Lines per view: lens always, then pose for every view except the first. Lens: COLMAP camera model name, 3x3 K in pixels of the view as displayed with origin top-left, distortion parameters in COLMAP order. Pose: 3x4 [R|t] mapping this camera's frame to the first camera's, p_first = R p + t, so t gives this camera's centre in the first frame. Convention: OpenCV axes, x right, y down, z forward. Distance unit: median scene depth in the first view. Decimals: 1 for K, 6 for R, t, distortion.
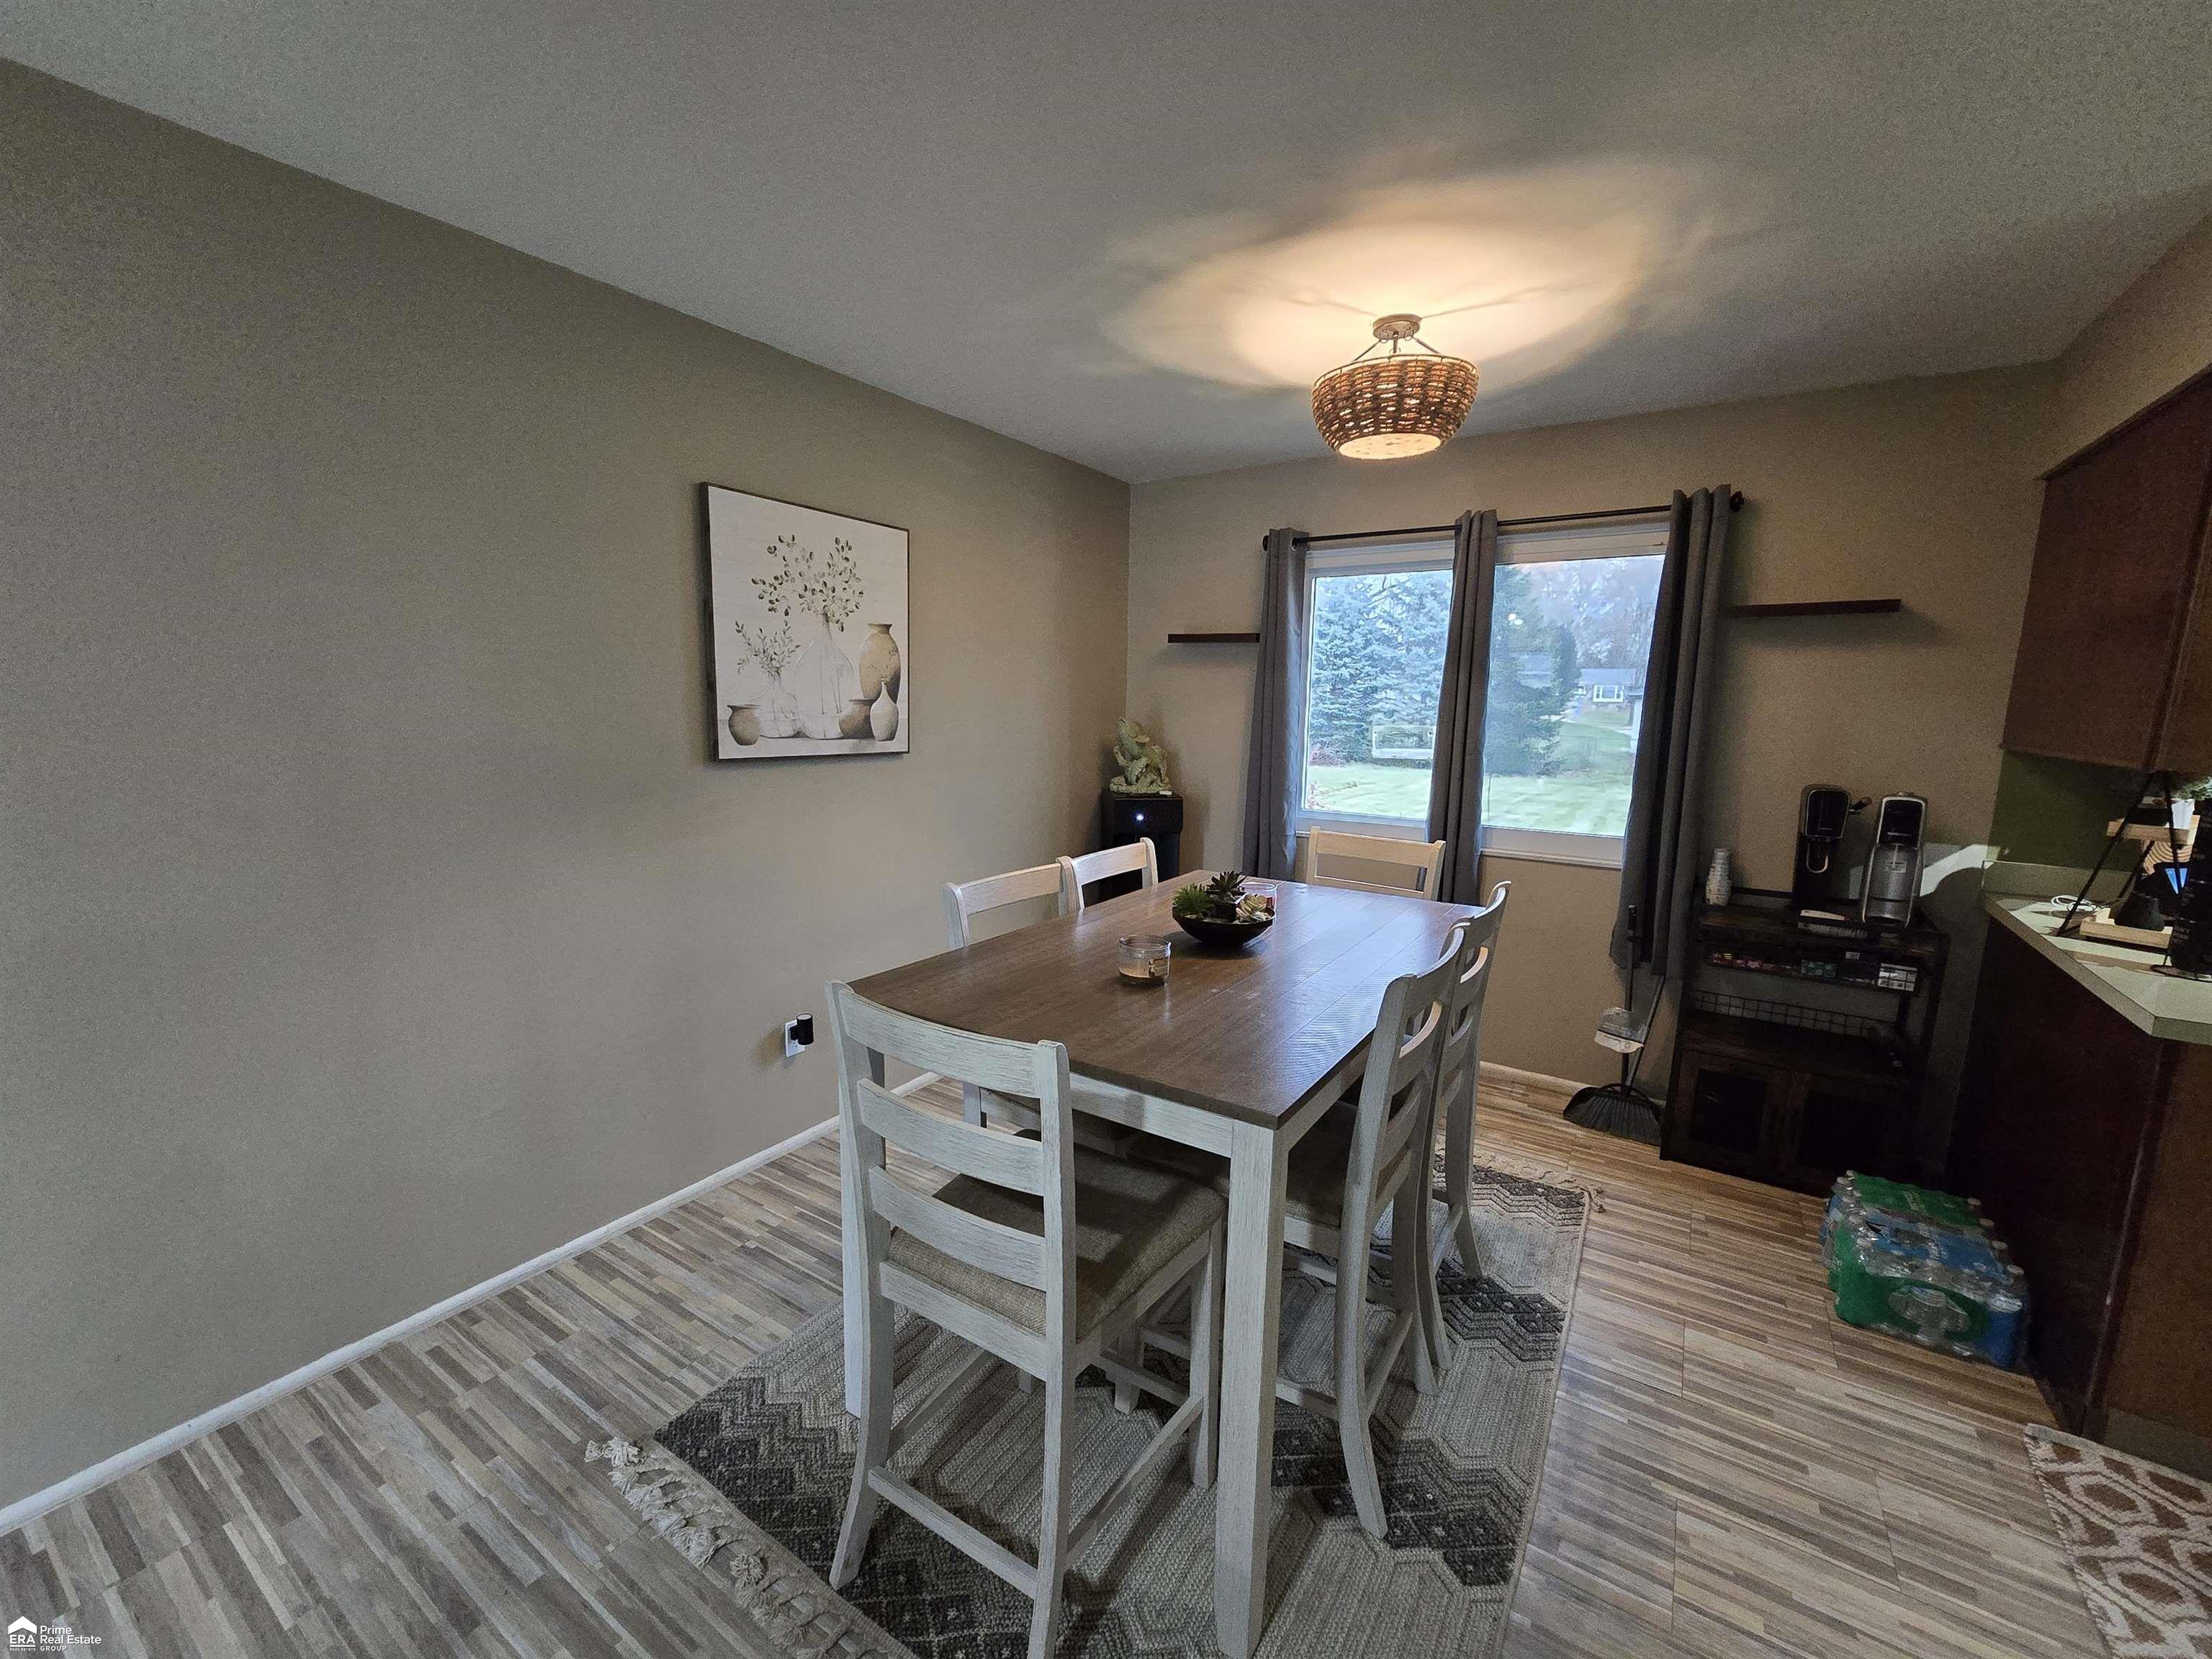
lens RADIAL K [[907.4, 0, 1087.2], [0, 907.4, 846.1], [0, 0, 1]] dist [-0.002902, 0.000865]
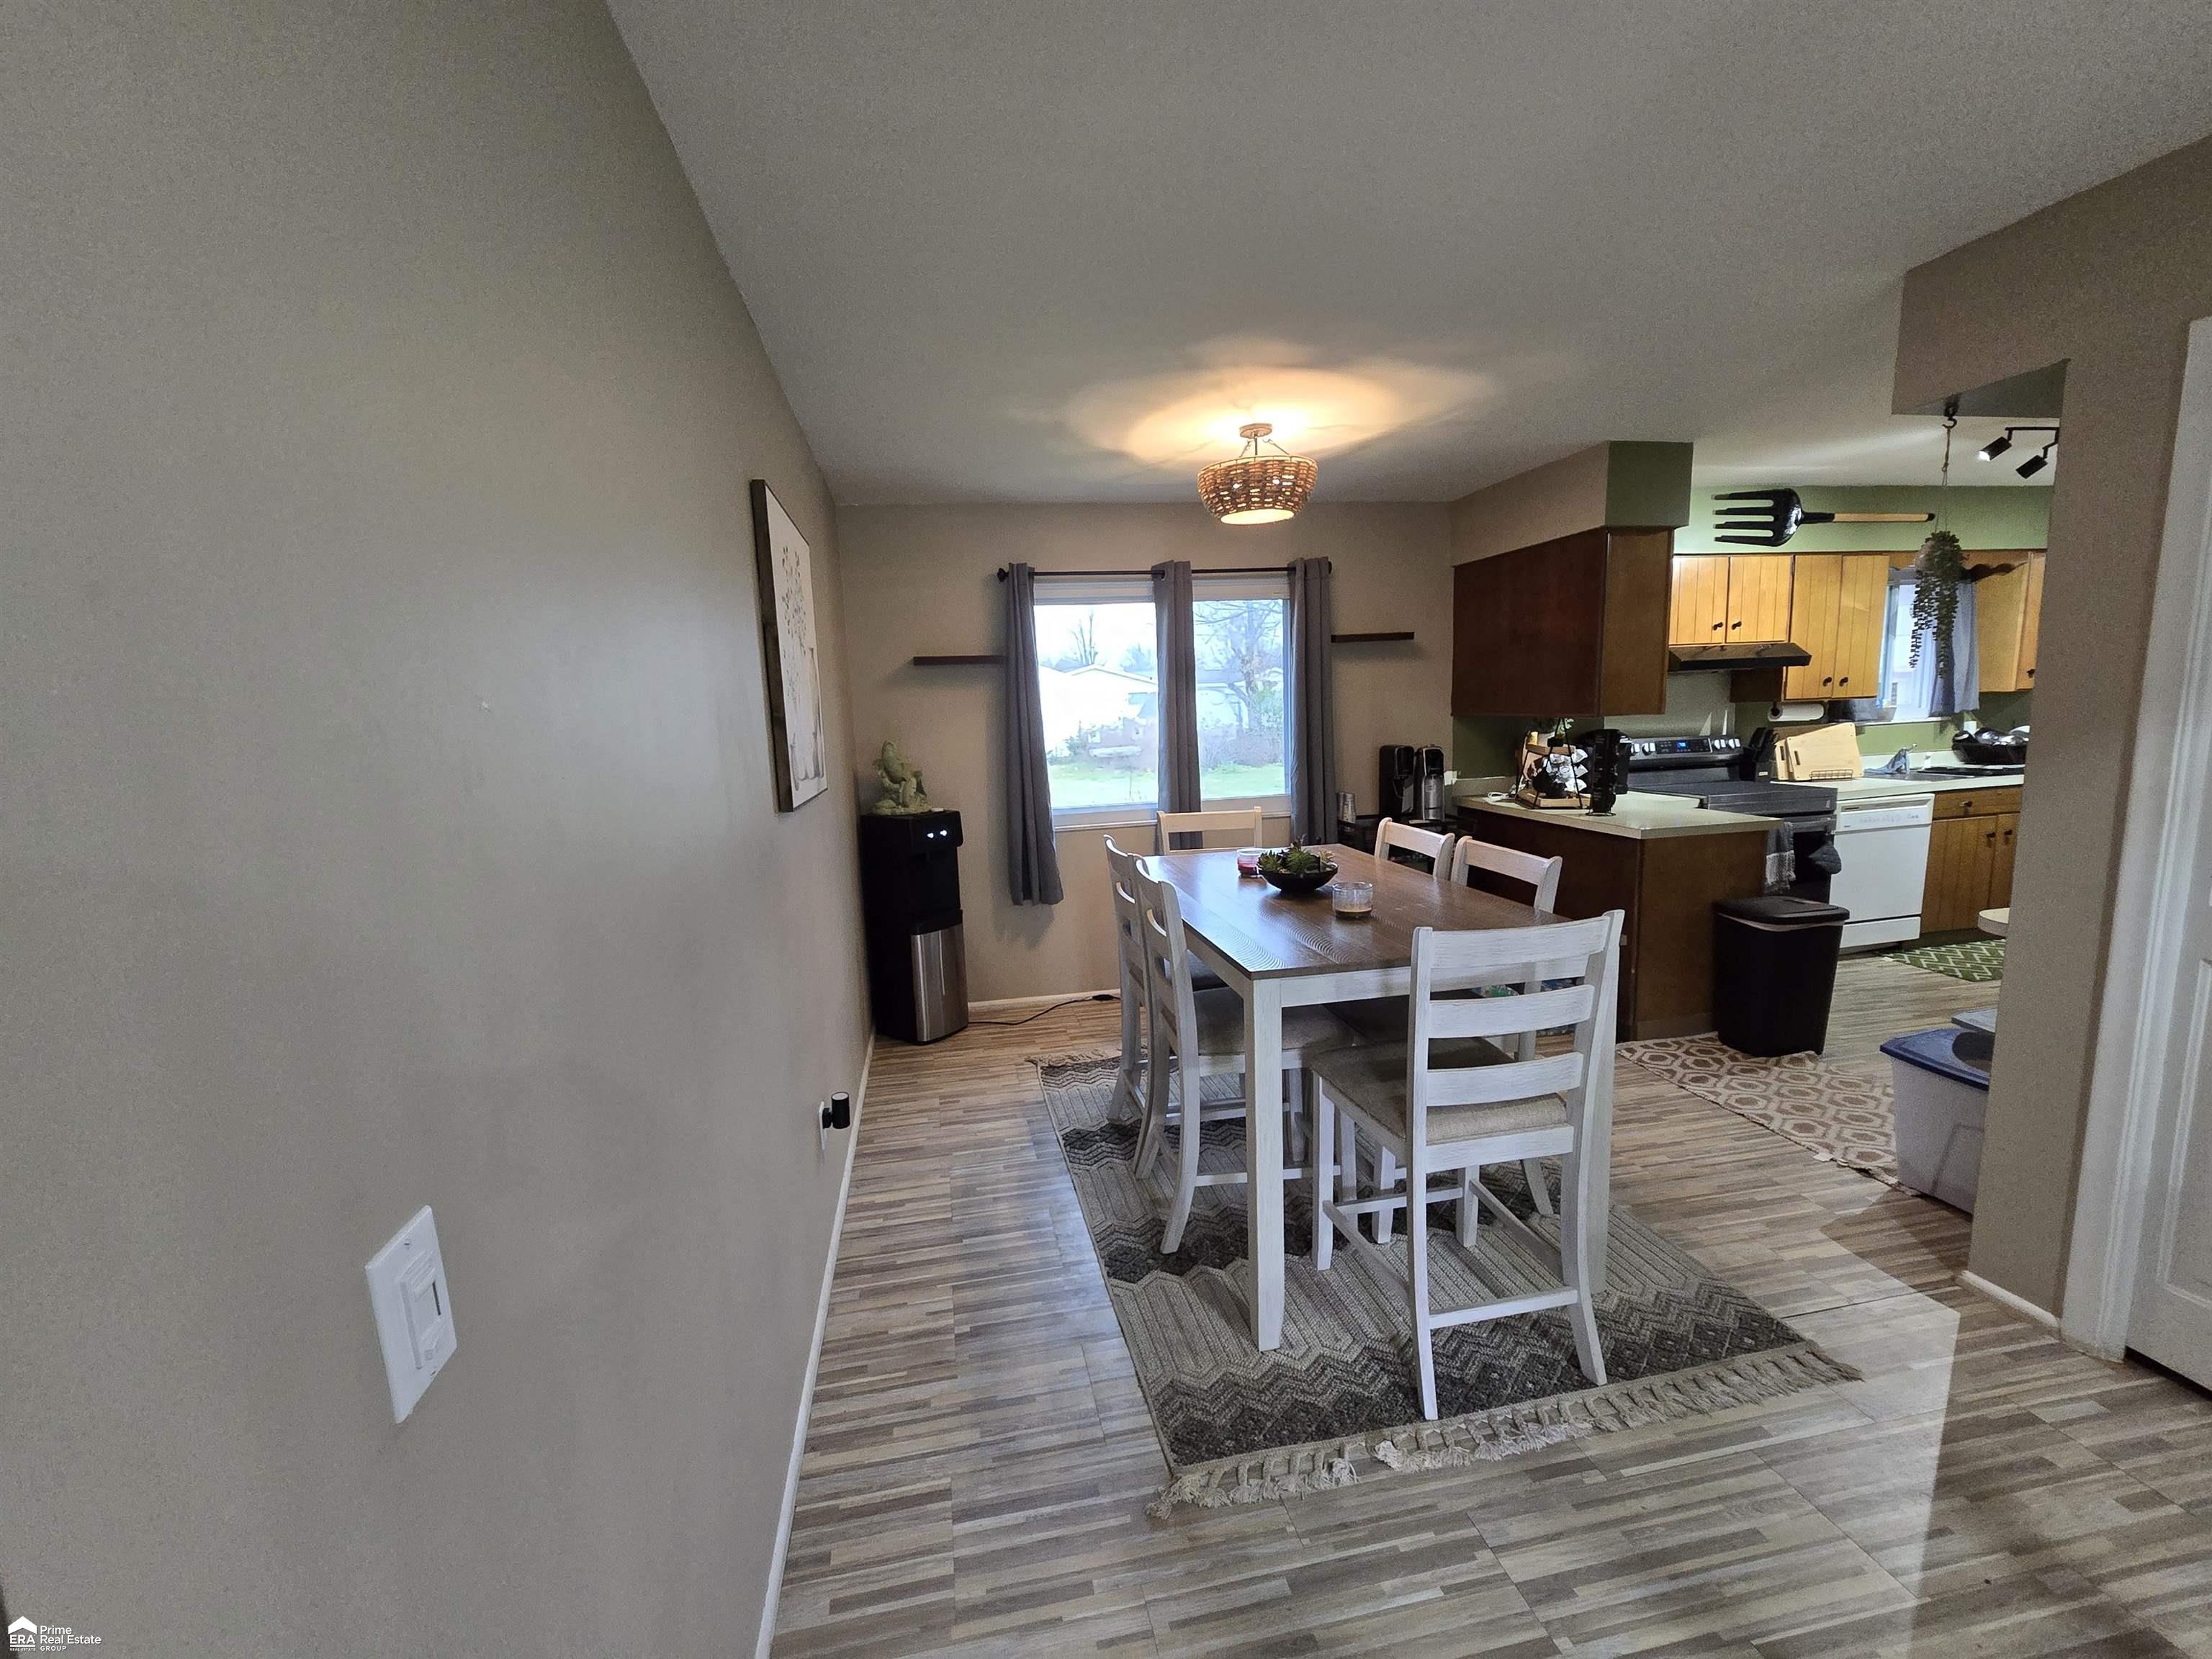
lens RADIAL K [[907.4, 0, 1107.4], [0, 907.4, 841.0], [0, 0, 1]] dist [-0.002902, 0.000865]
pose [[0.714867, -0.145734, 0.683906, -0.678390], [0.167202, 0.985295, 0.035186, -0.038850], [-0.678977, 0.089197, 0.728721, 0.168647]]
